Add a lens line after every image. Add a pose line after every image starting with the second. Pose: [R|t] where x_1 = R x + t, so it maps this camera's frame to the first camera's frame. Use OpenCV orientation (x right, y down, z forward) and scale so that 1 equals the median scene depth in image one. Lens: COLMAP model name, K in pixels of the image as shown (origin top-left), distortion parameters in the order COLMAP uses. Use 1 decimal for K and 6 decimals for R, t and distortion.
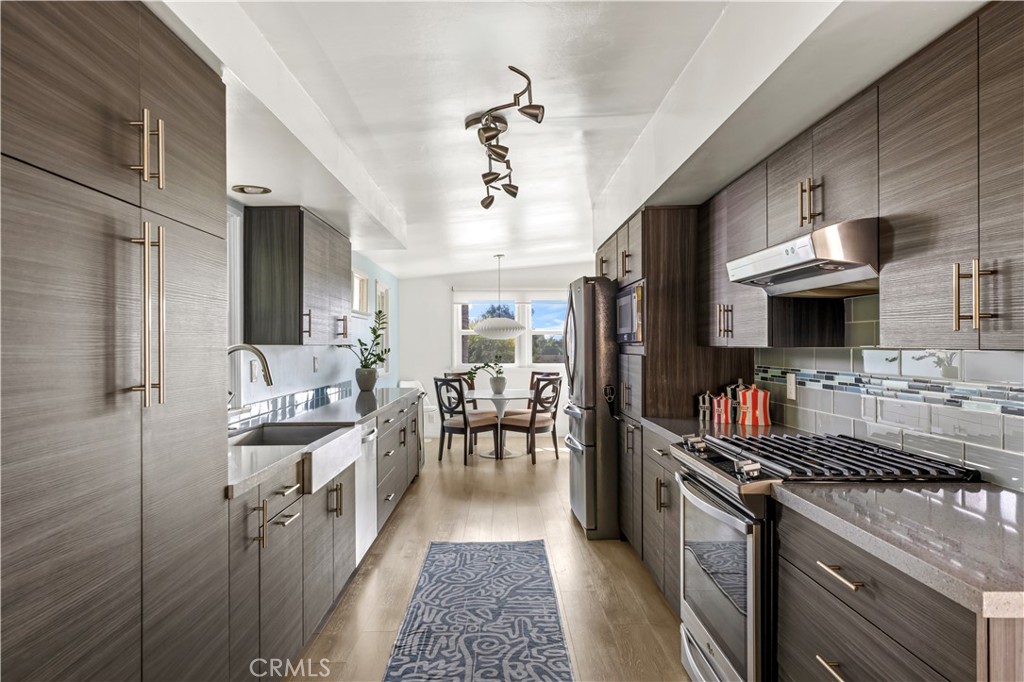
lens RADIAL K [[636.9, 0, 509.8], [0, 636.9, 345.1], [0, 0, 1]] dist [0.006681, 0.000965]
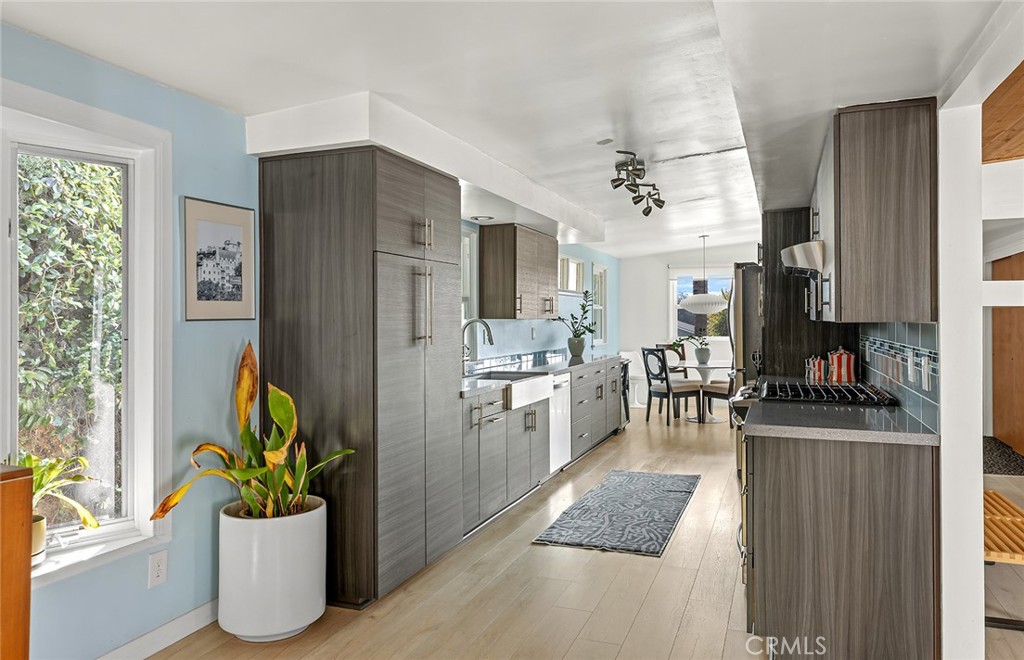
lens RADIAL K [[707.6, 0, 515.5], [0, 707.6, 320.4], [0, 0, 1]] dist [-0.013114, -0.000311]
pose [[0.930780, 0.001177, -0.365578, 0.261089], [-0.000275, 0.999997, 0.002519, -0.000755], [0.365580, -0.002244, 0.930777, -0.496450]]
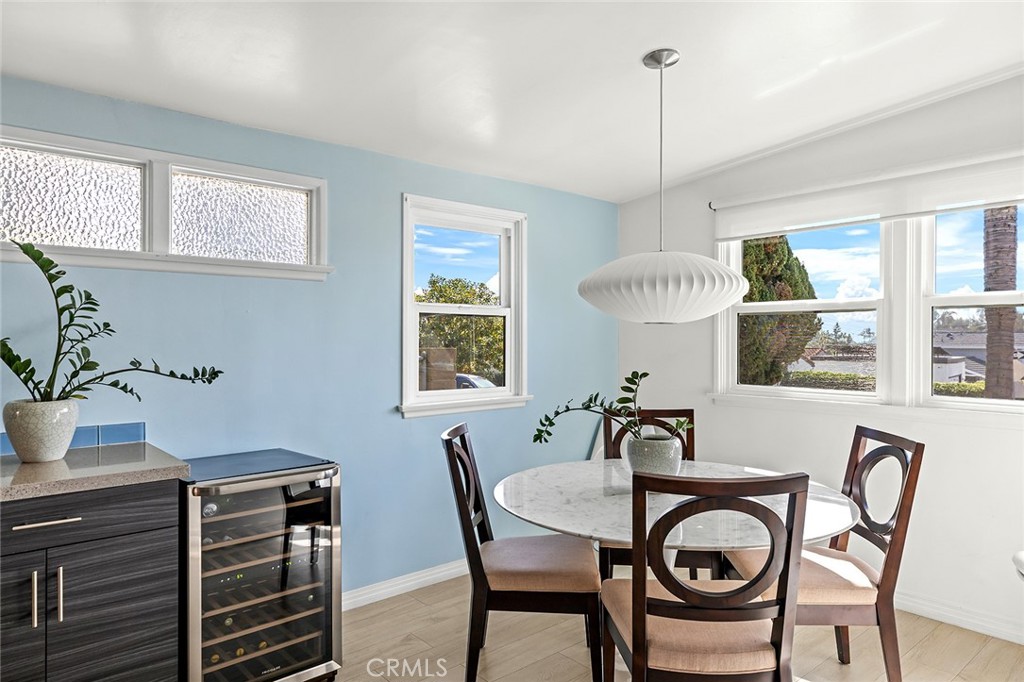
lens RADIAL K [[657.9, 0, 510.7], [0, 657.9, 337.3], [0, 0, 1]] dist [0.006341, 0.000821]
pose [[0.645423, -0.002188, -0.763823, 0.390285], [-0.002238, 0.999986, -0.004756, 0.001888], [0.763822, 0.004779, 0.645409, 1.529630]]
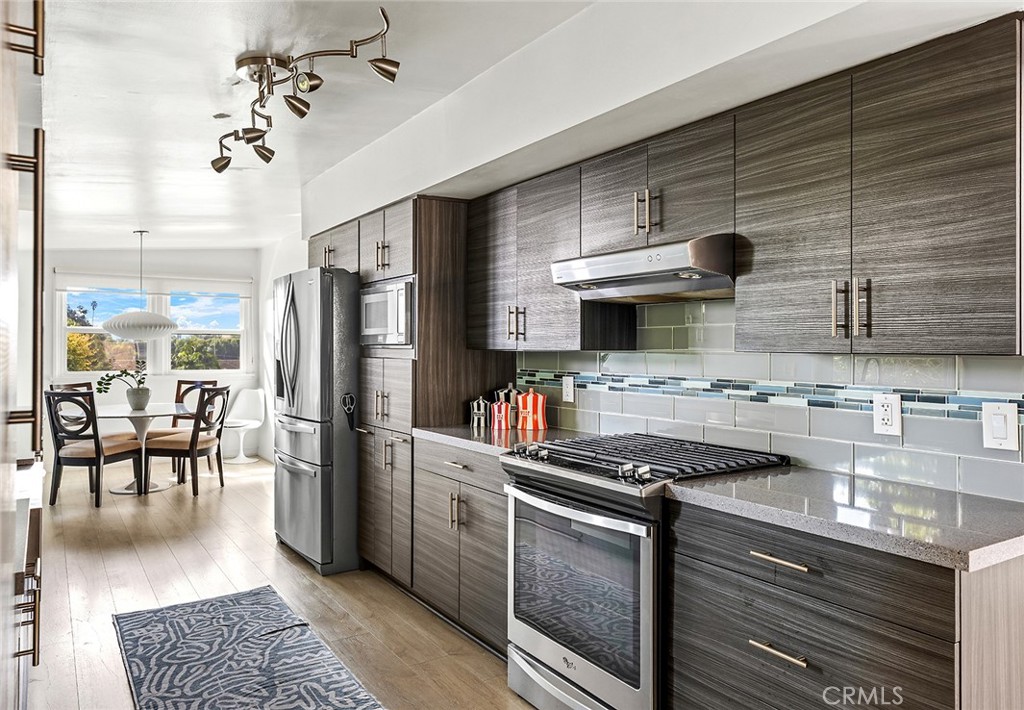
lens RADIAL K [[699.9, 0, 494.5], [0, 699.9, 343.6], [0, 0, 1]] dist [0.008931, 0.000230]
pose [[0.849473, 0.007238, 0.527582, -0.212951], [-0.004066, 0.999966, -0.007173, 0.000556], [-0.527616, 0.003948, 0.849474, 0.096621]]
